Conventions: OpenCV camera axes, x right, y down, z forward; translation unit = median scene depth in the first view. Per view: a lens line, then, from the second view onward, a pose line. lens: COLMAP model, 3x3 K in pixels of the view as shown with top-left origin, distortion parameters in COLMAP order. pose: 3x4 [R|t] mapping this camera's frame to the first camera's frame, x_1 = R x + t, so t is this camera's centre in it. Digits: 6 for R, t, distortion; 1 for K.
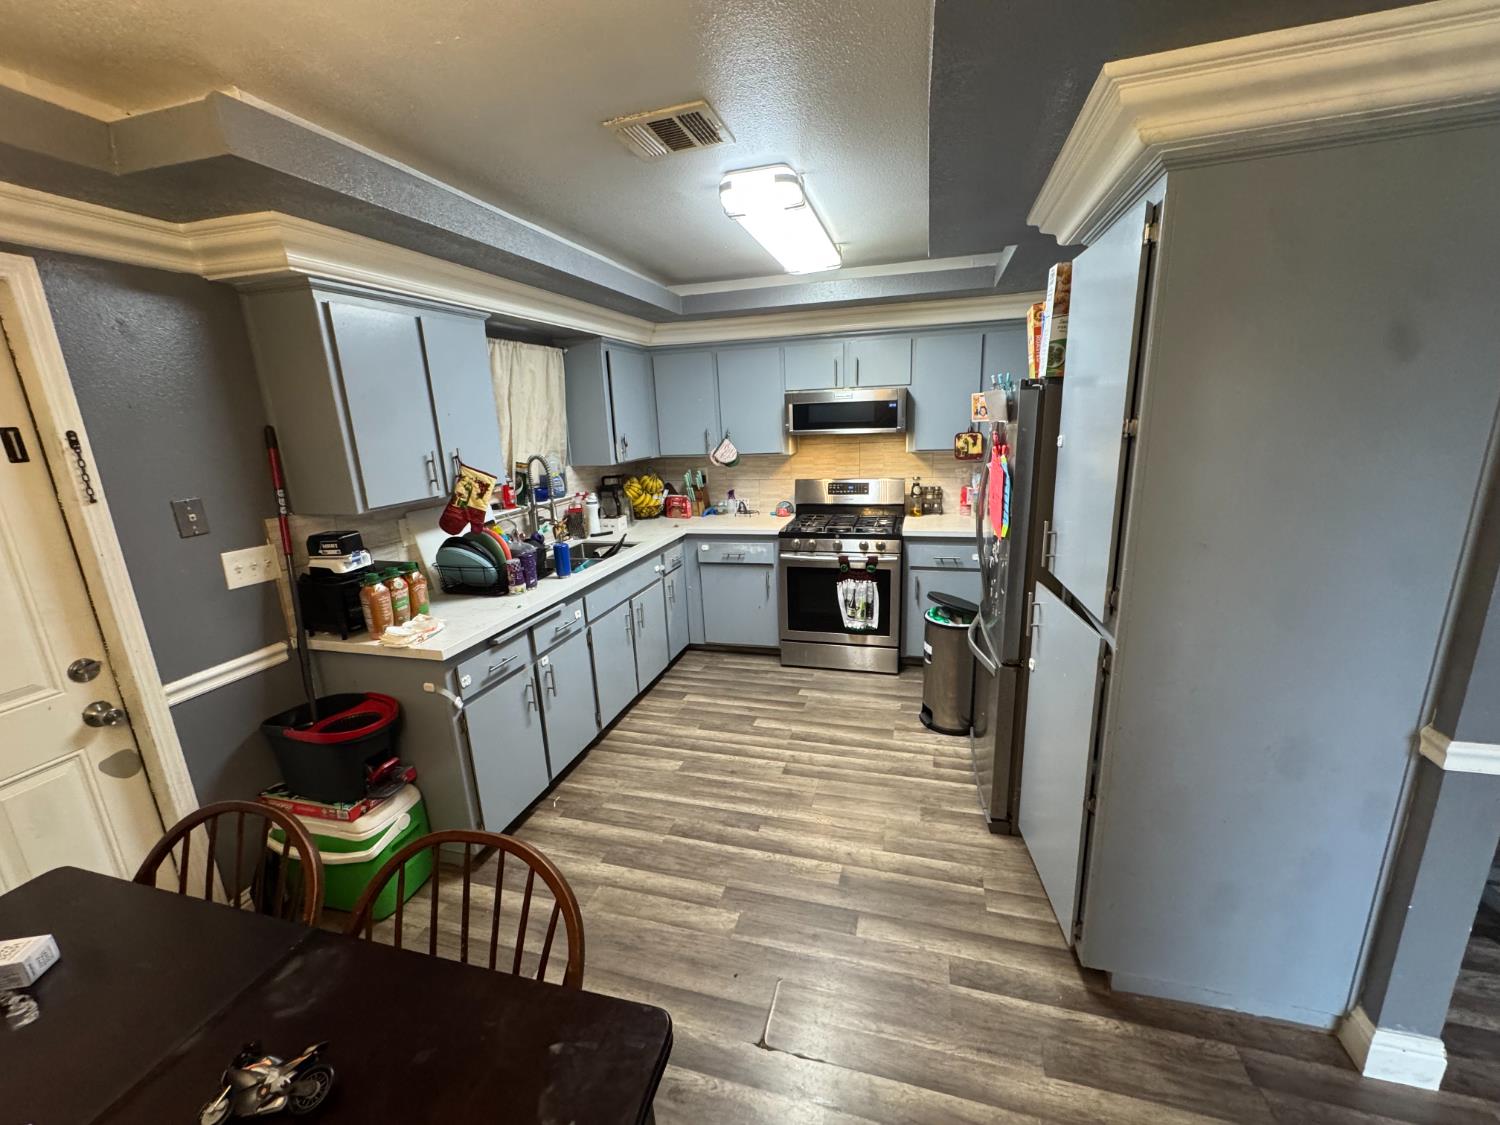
lens RADIAL K [[598.8, 0, 755.1], [0, 598.8, 563.2], [0, 0, 1]] dist [0.000619, 0.000113]
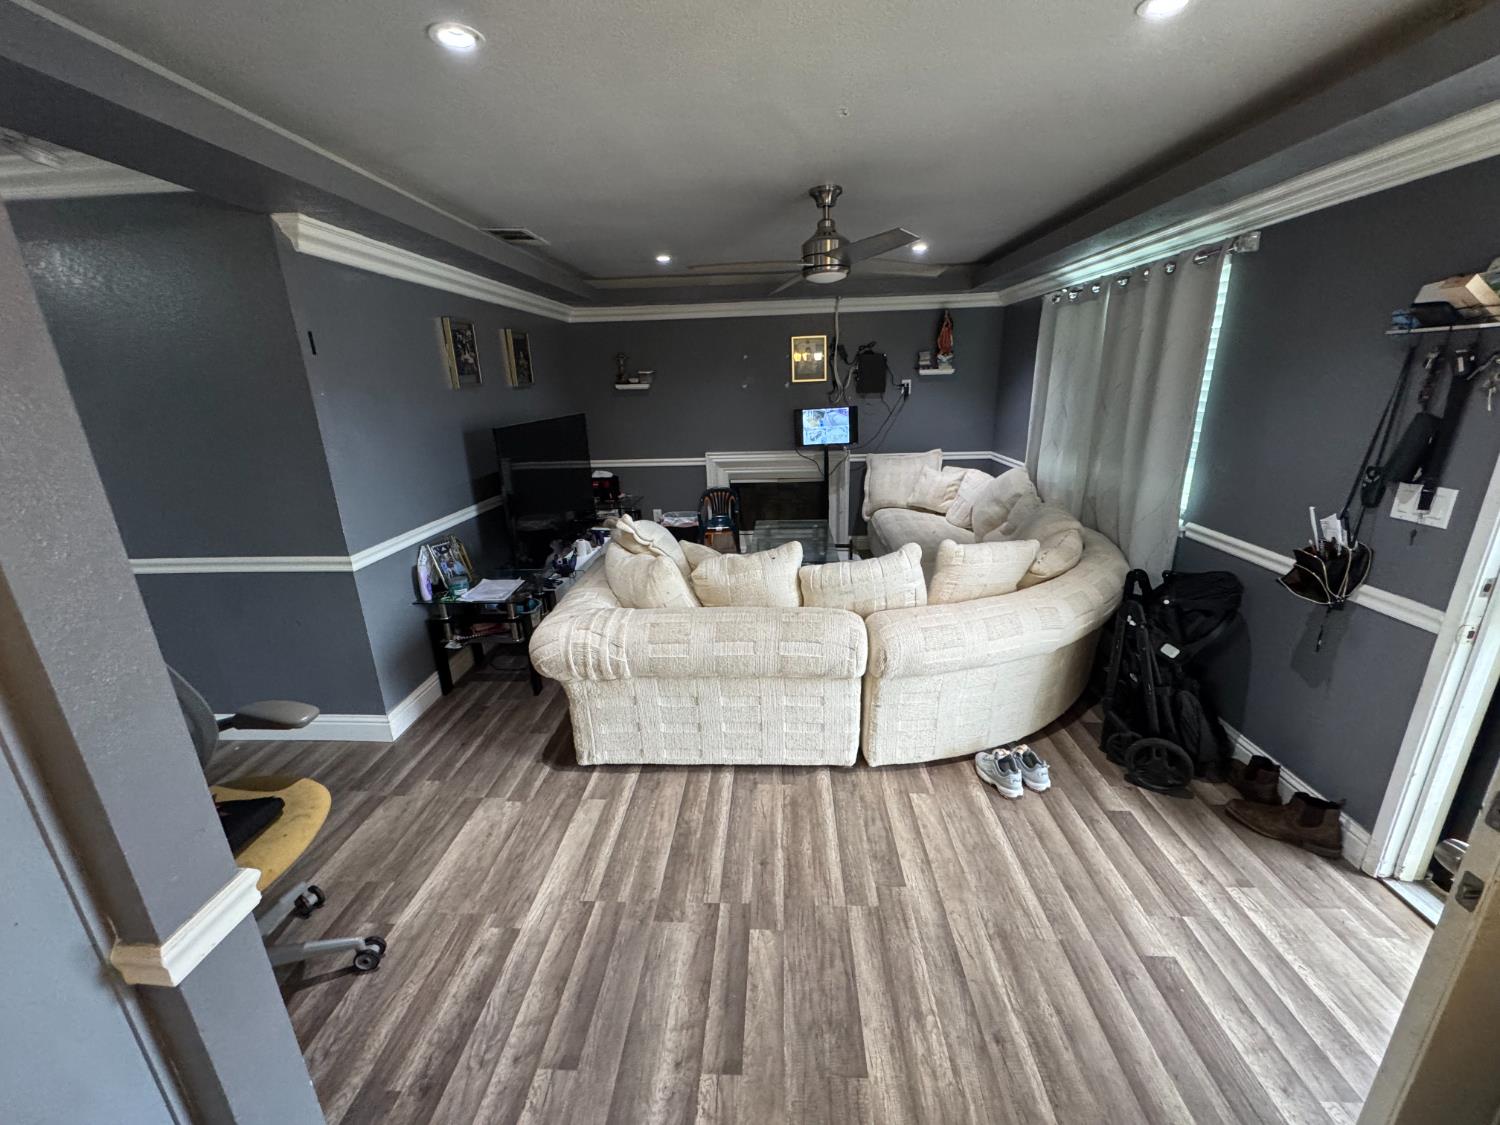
lens RADIAL K [[598.8, 0, 752.7], [0, 598.8, 560.4], [0, 0, 1]] dist [0.000619, 0.000113]
pose [[-0.212593, -0.239622, 0.947304, 0.496134], [0.273393, 0.916160, 0.293099, -0.092232], [-0.938115, 0.321298, -0.129258, 0.339056]]
